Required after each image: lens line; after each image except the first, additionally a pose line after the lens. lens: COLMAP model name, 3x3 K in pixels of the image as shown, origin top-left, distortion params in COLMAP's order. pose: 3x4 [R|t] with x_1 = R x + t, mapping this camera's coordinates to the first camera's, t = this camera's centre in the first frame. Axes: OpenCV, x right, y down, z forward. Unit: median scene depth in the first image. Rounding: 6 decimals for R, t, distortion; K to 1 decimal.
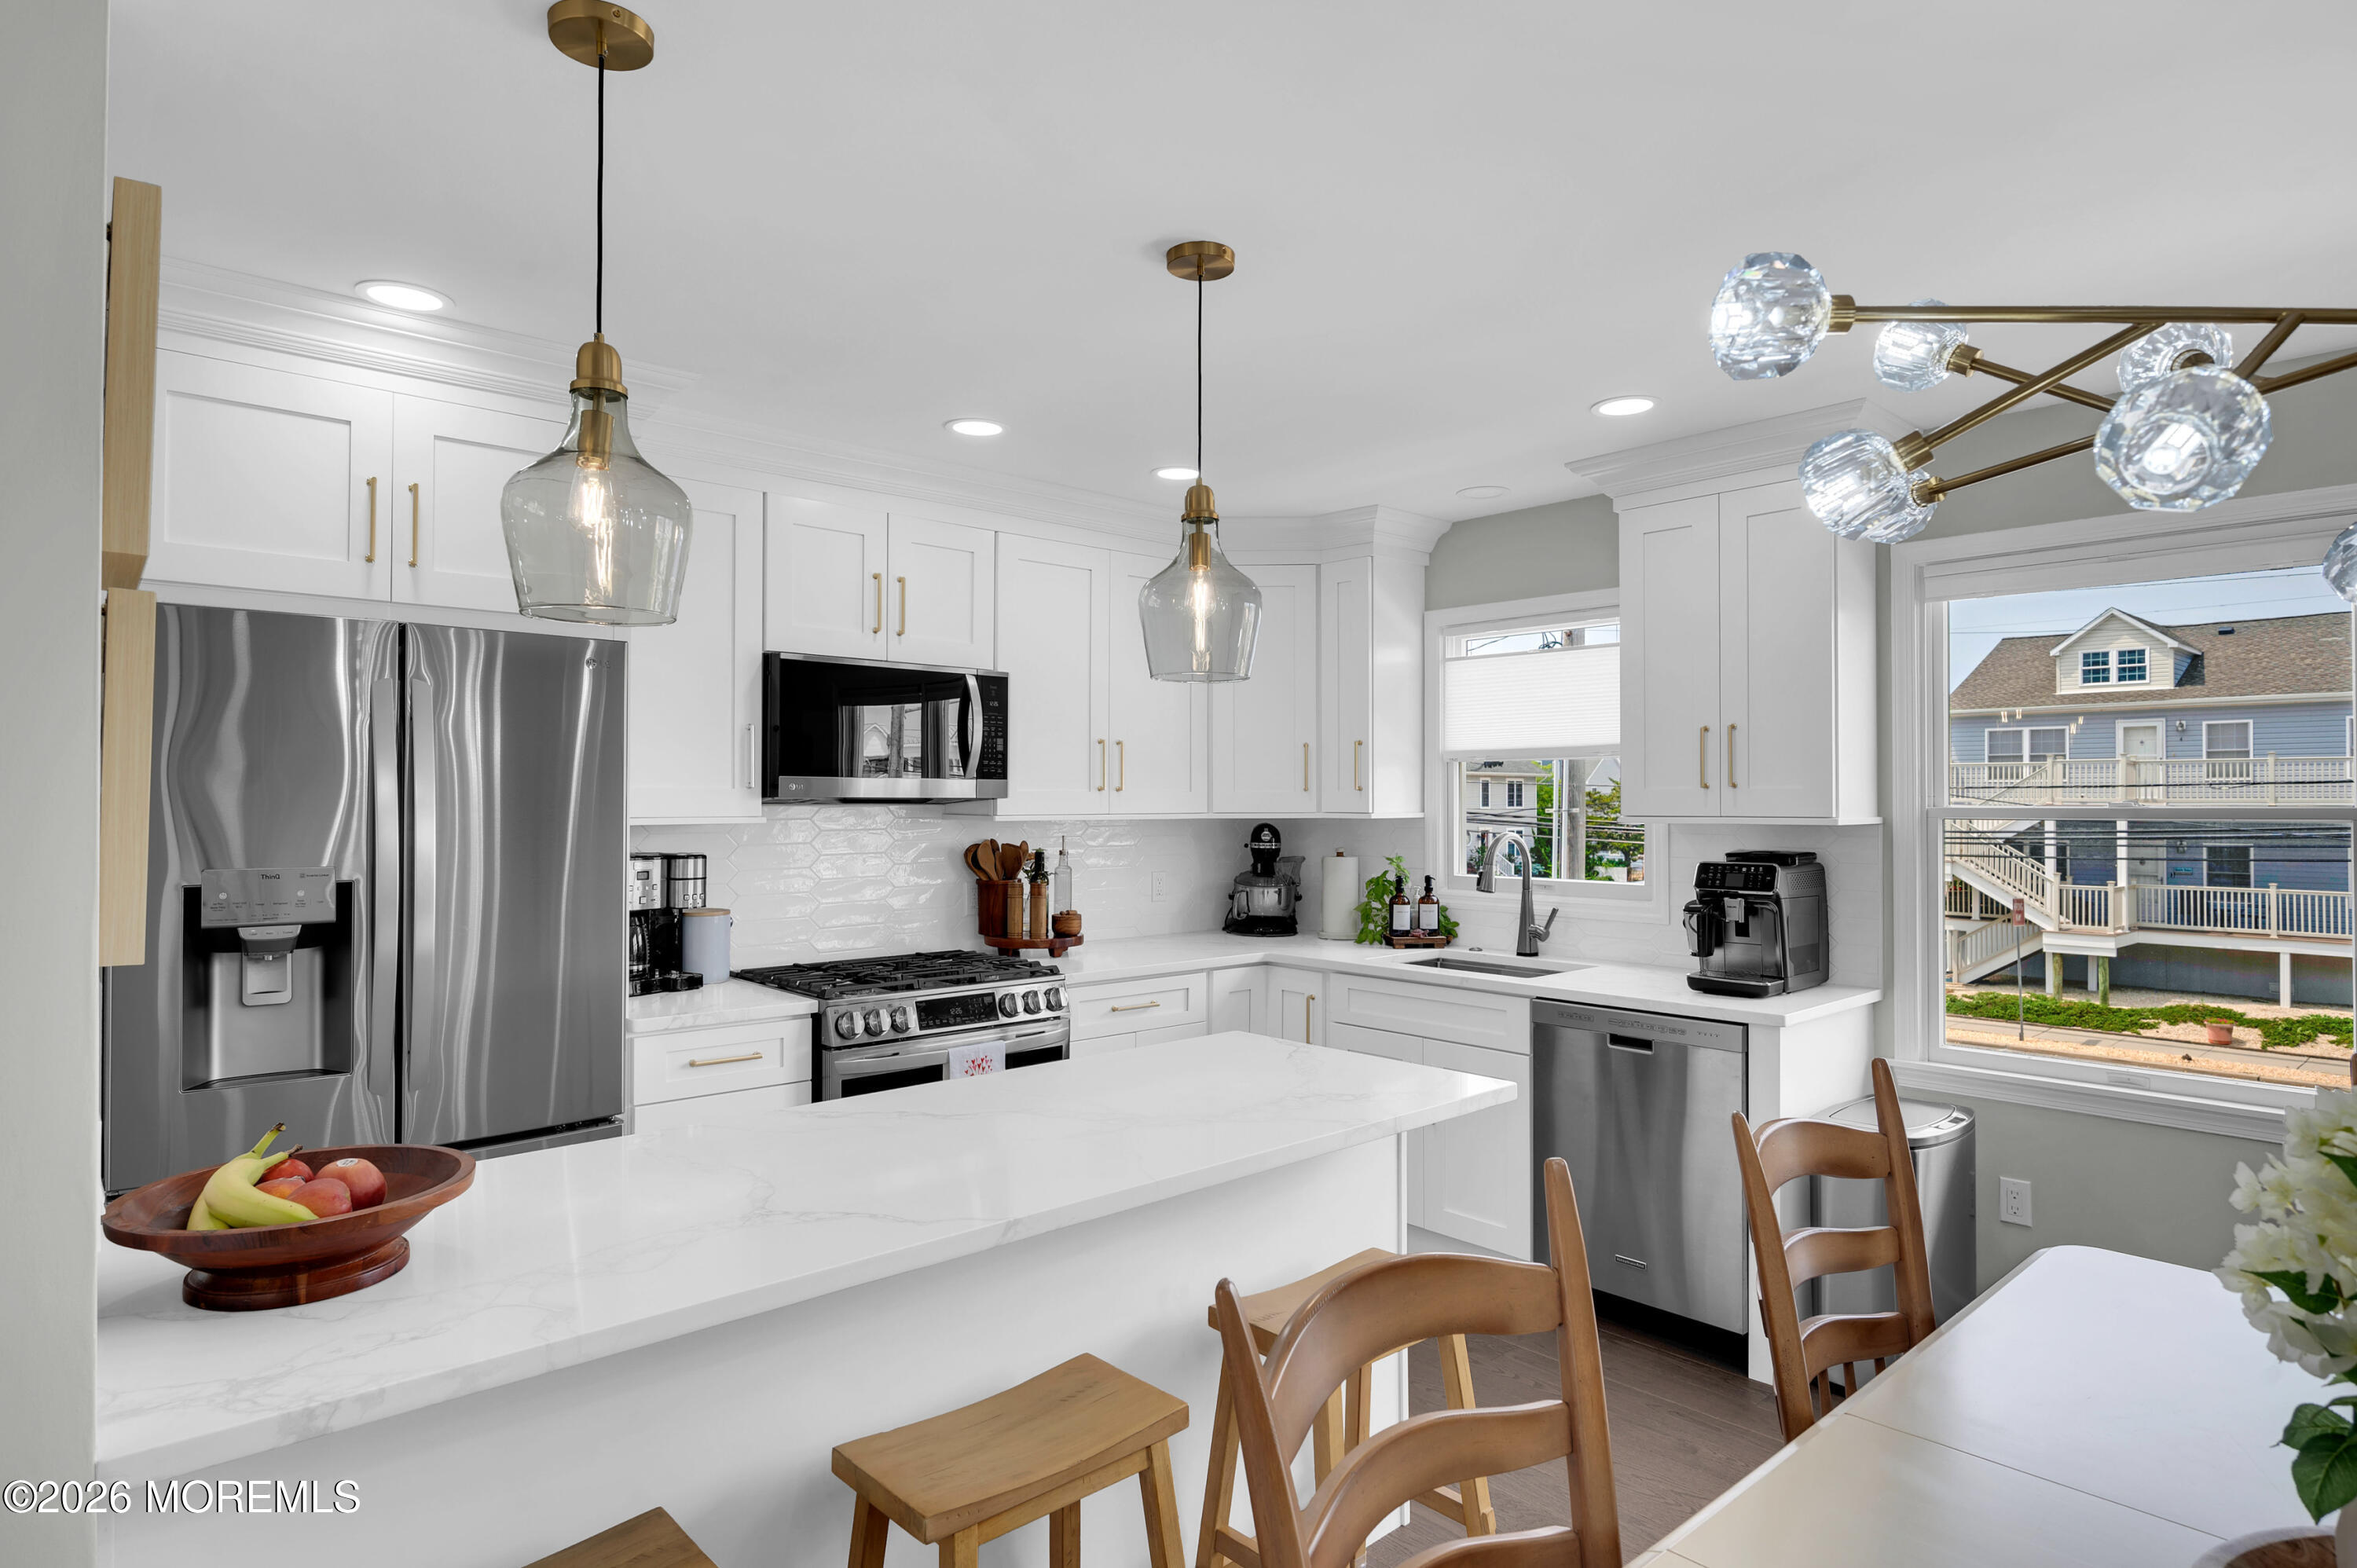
lens RADIAL K [[1289.4, 0, 1189.3], [0, 1289.4, 785.0], [0, 0, 1]] dist [-0.000660, -0.000244]
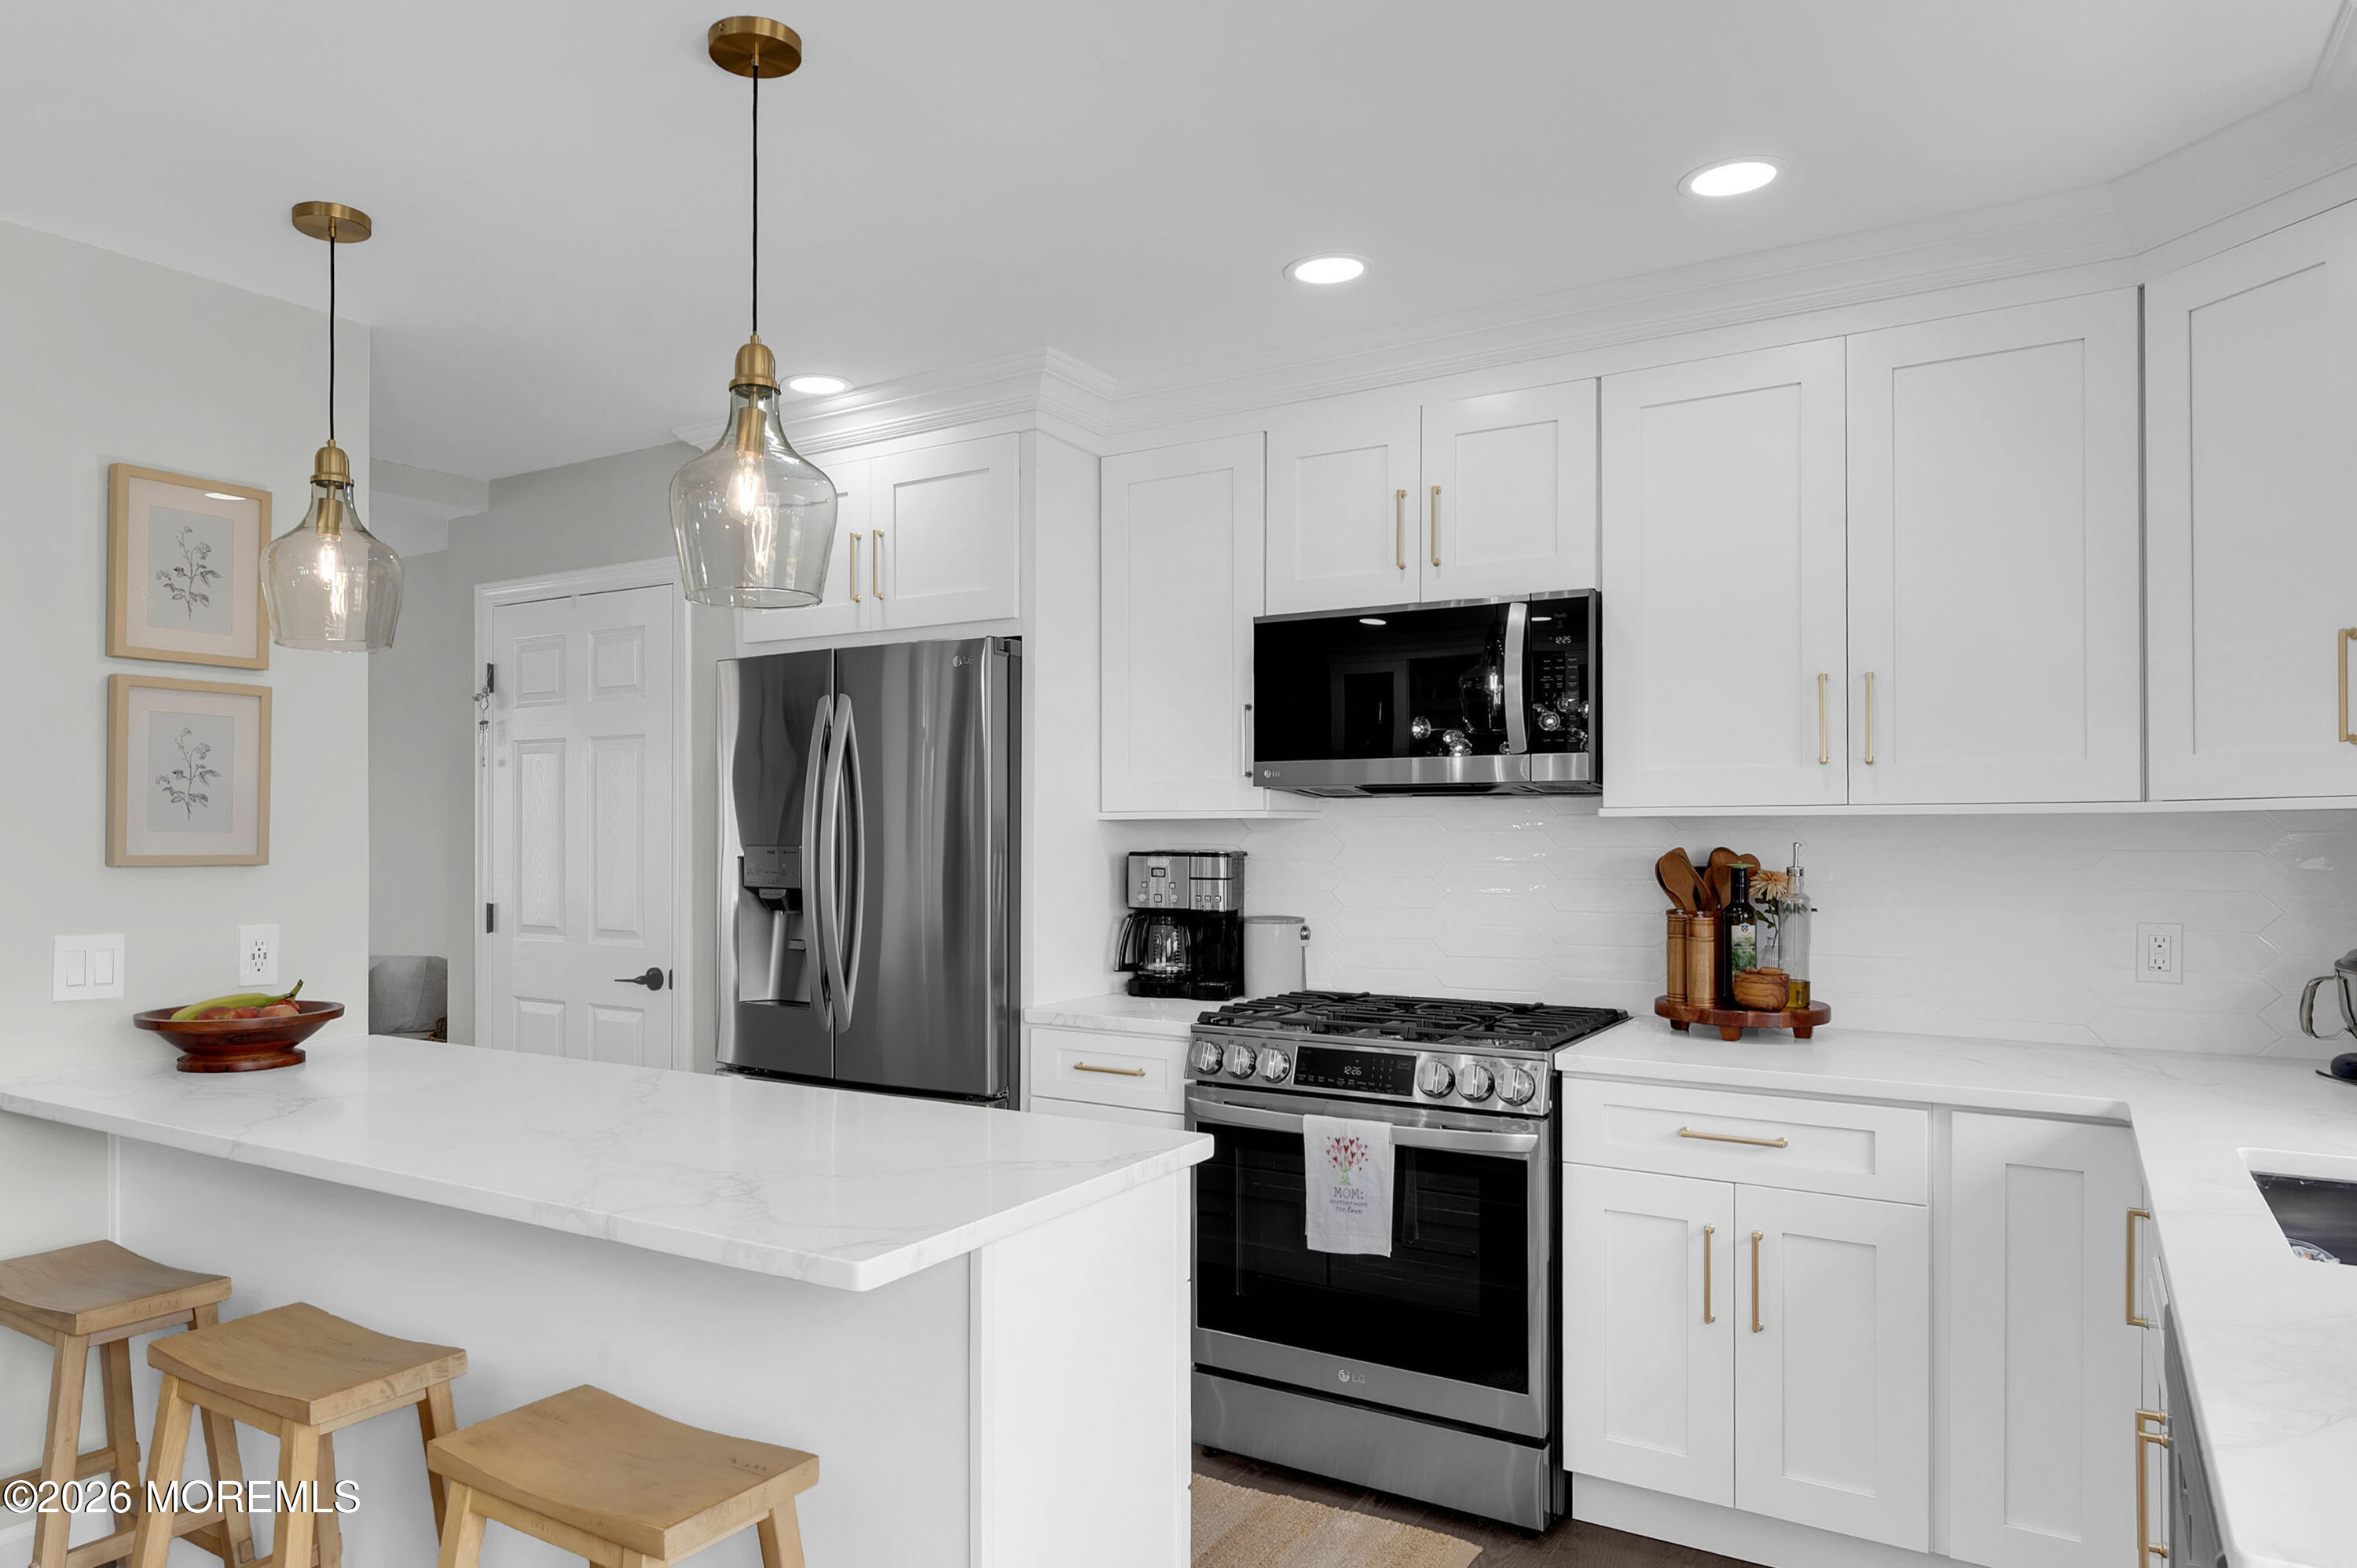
lens RADIAL K [[1513.2, 0, 1060.8], [0, 1513.2, 831.6], [0, 0, 1]] dist [0.007931, 0.000752]
pose [[0.246039, -0.000978, -0.969259, 0.472306], [0.012557, 0.999919, 0.002178, 0.027160], [0.969179, -0.012706, 0.246031, 0.483321]]
